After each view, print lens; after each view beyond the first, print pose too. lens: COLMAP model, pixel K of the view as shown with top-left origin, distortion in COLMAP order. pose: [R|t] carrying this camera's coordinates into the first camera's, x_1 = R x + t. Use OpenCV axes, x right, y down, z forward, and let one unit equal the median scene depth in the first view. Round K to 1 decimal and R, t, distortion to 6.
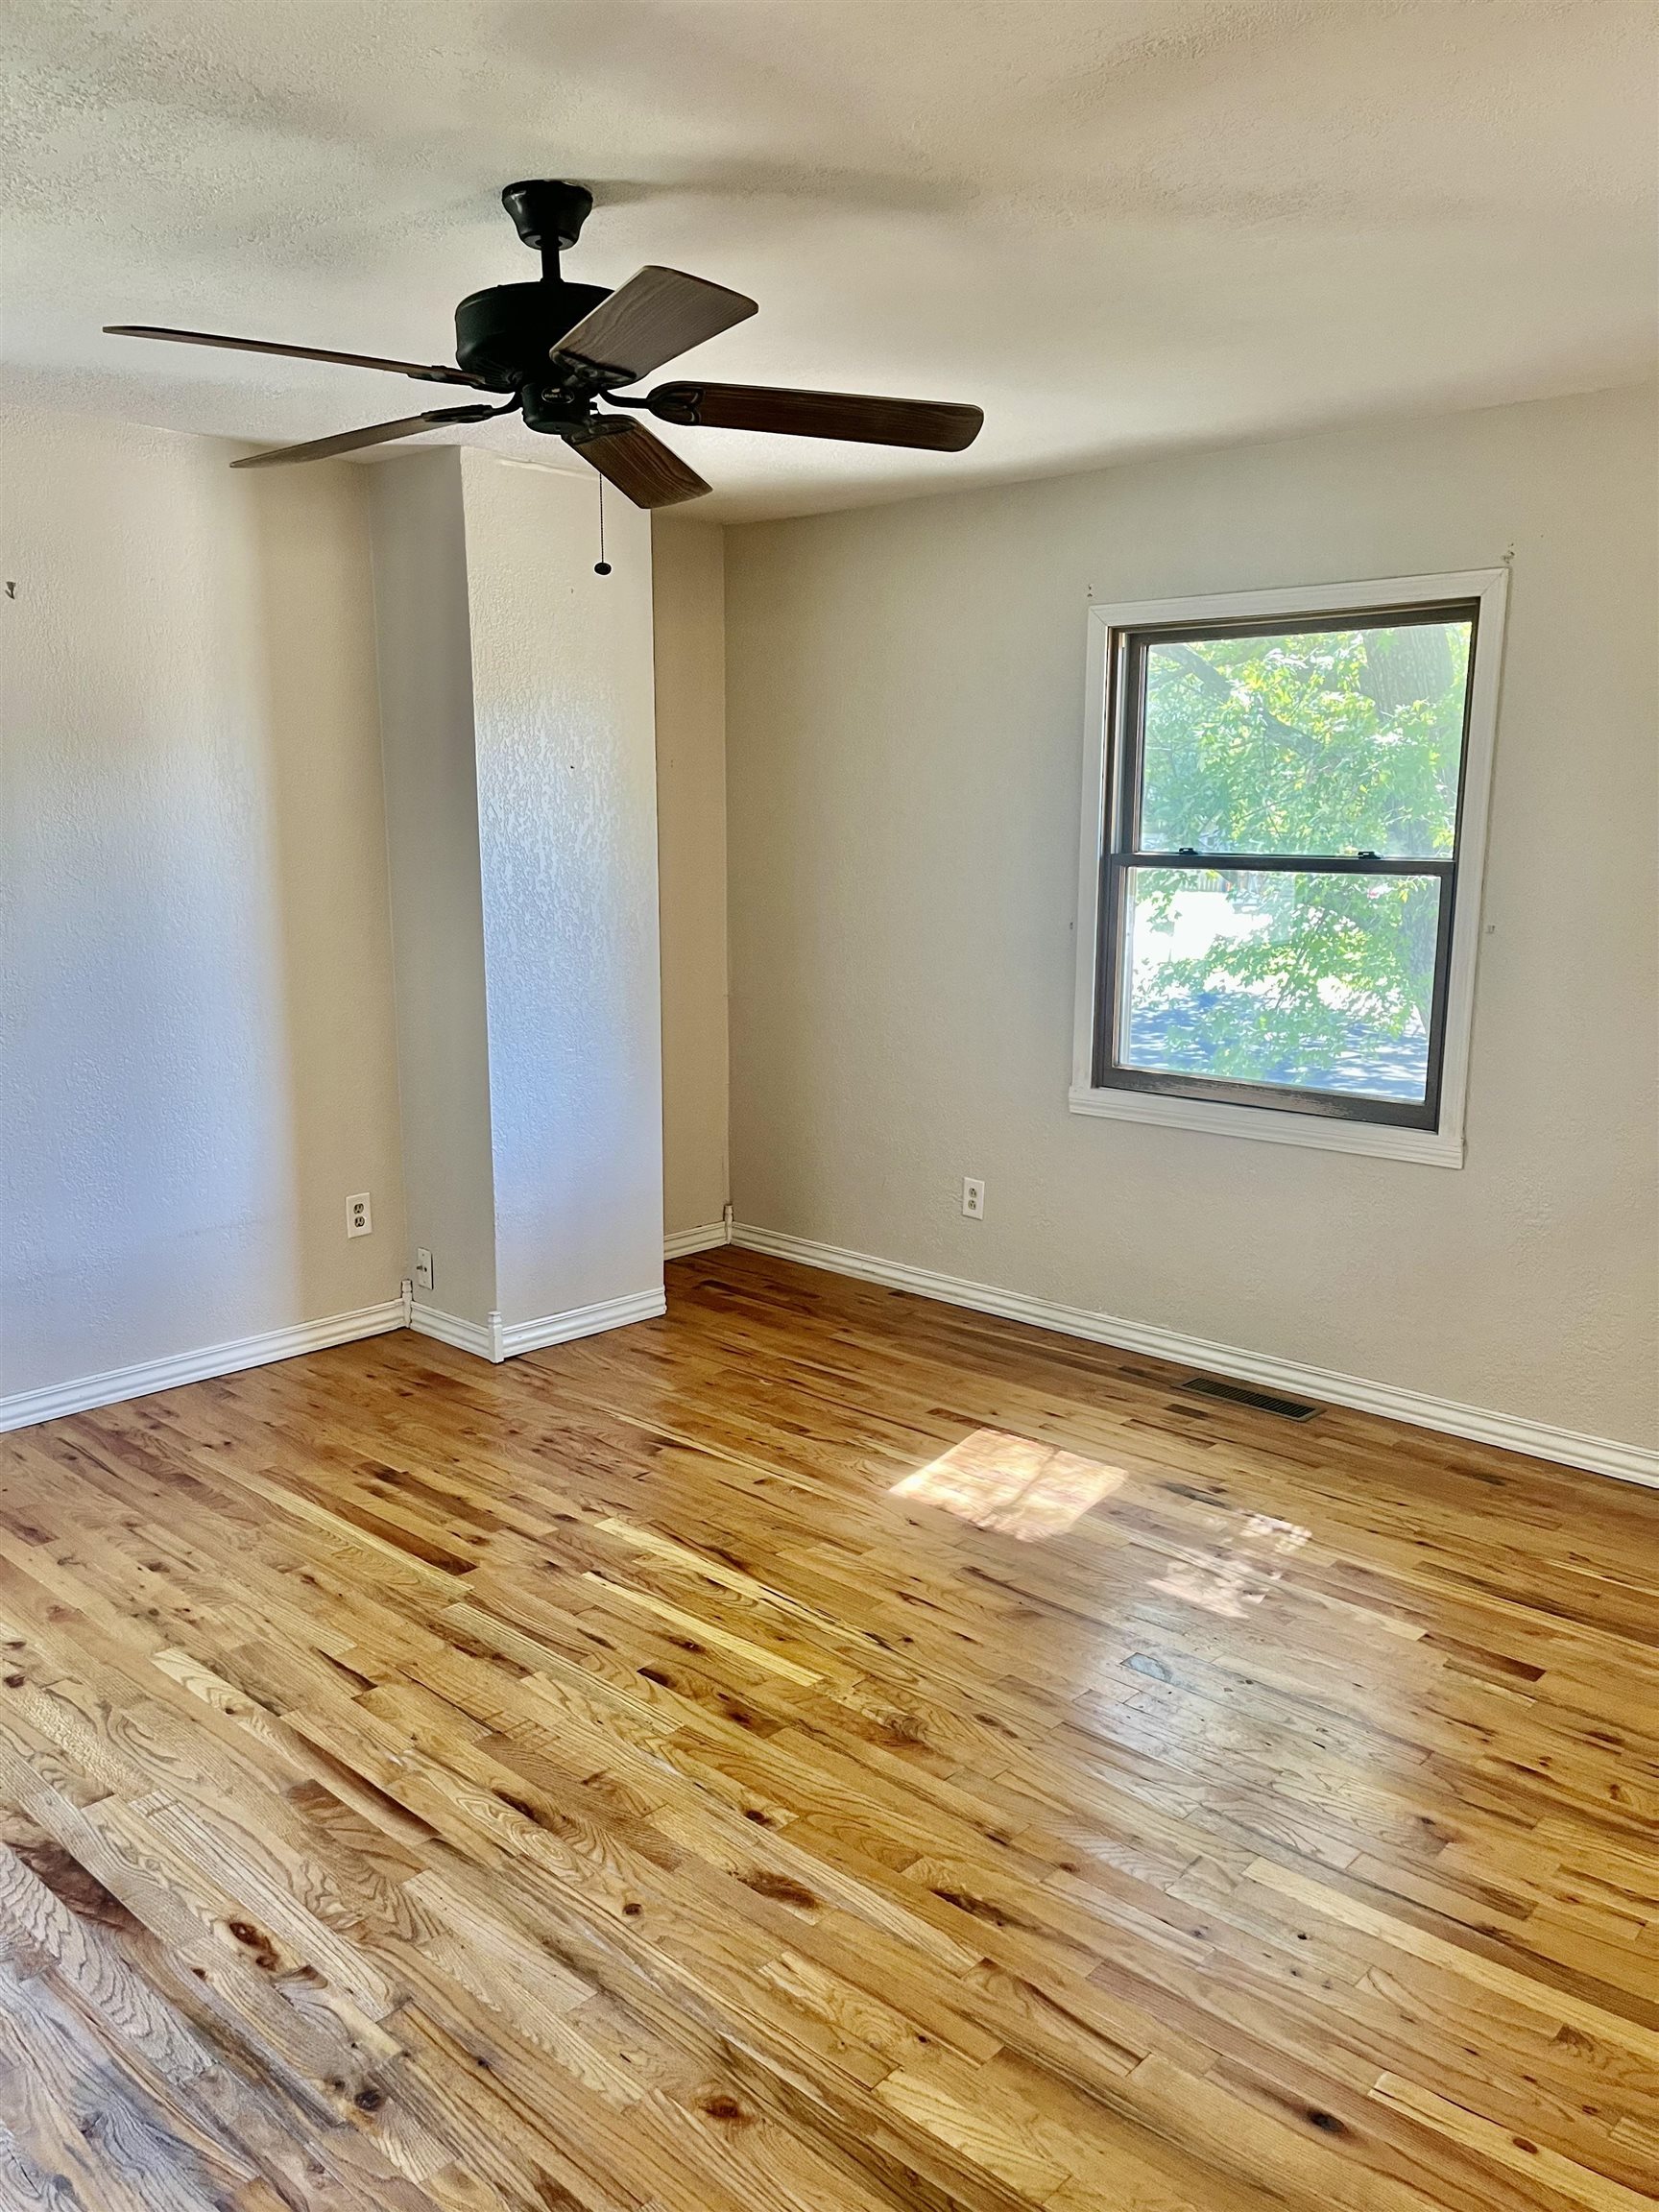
lens RADIAL K [[1672.2, 0, 828.1], [0, 1672.2, 1112.3], [0, 0, 1]] dist [0.073857, -0.085083]
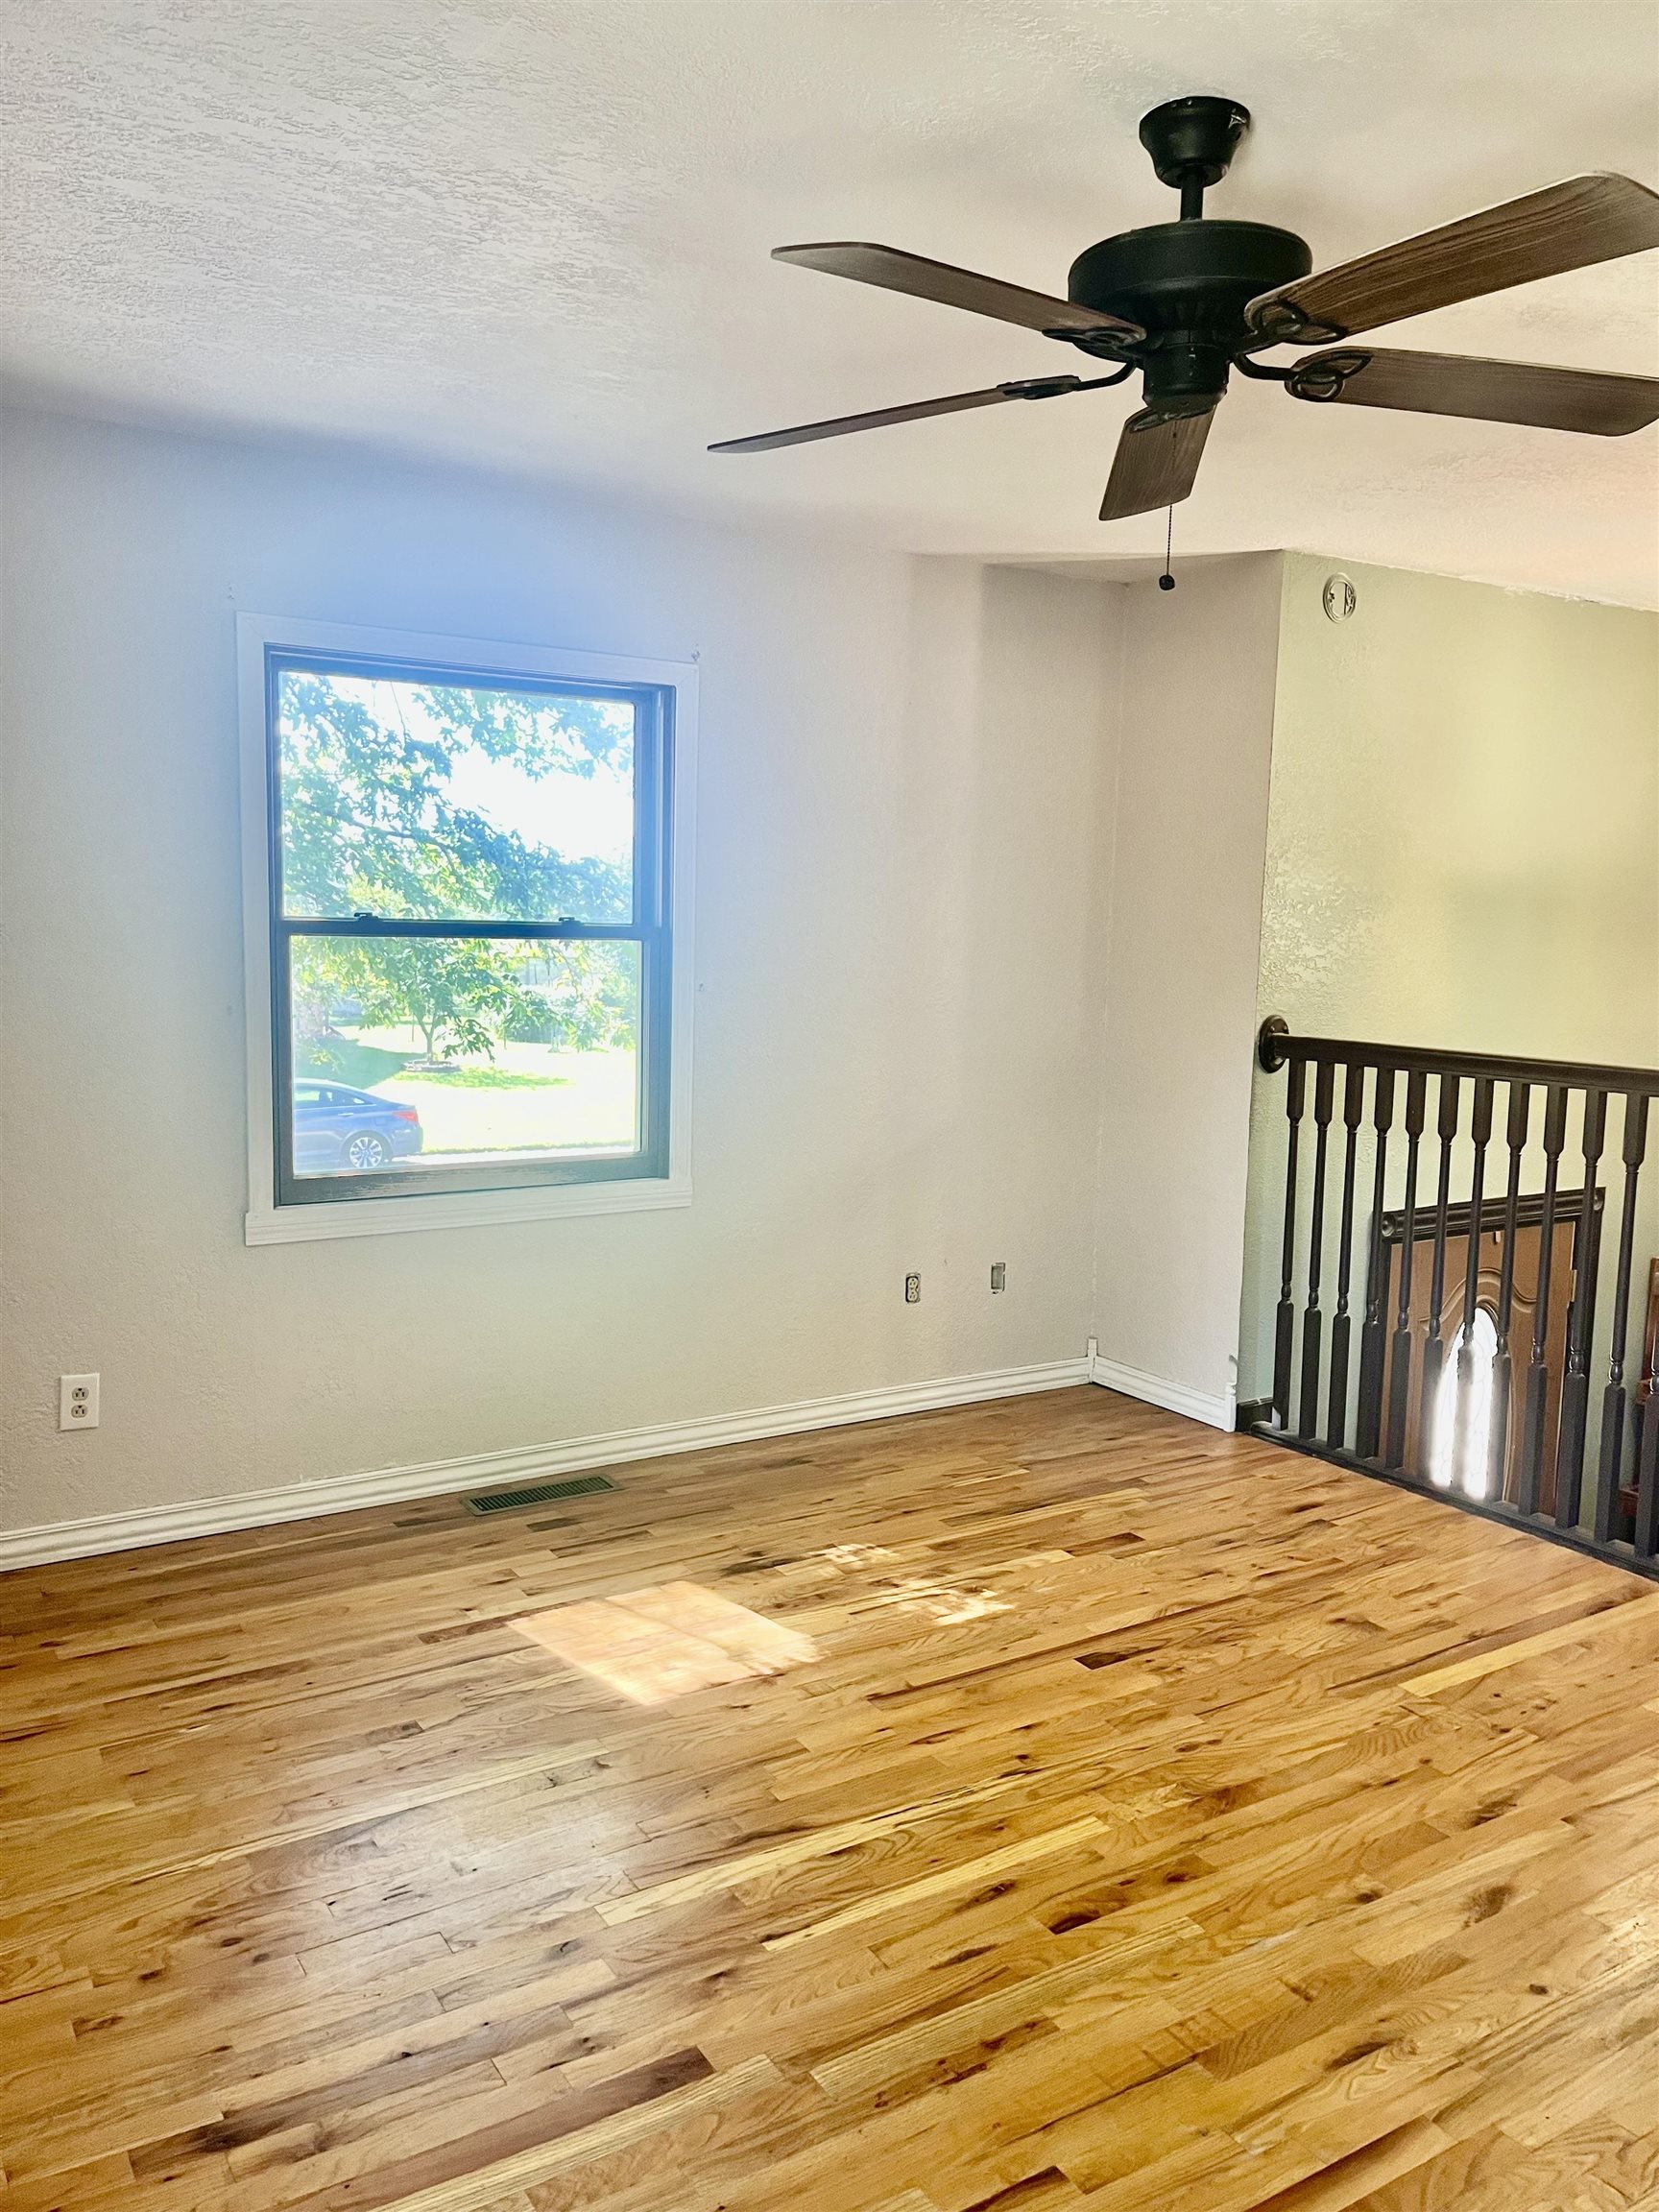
lens RADIAL K [[1672.2, 0, 828.1], [0, 1672.2, 1112.3], [0, 0, 1]] dist [0.073857, -0.085083]
pose [[0.251402, -0.113063, 0.961257, -0.726866], [0.149993, 0.985707, 0.076710, -0.109707], [-0.956190, 0.124897, 0.264767, 0.703311]]
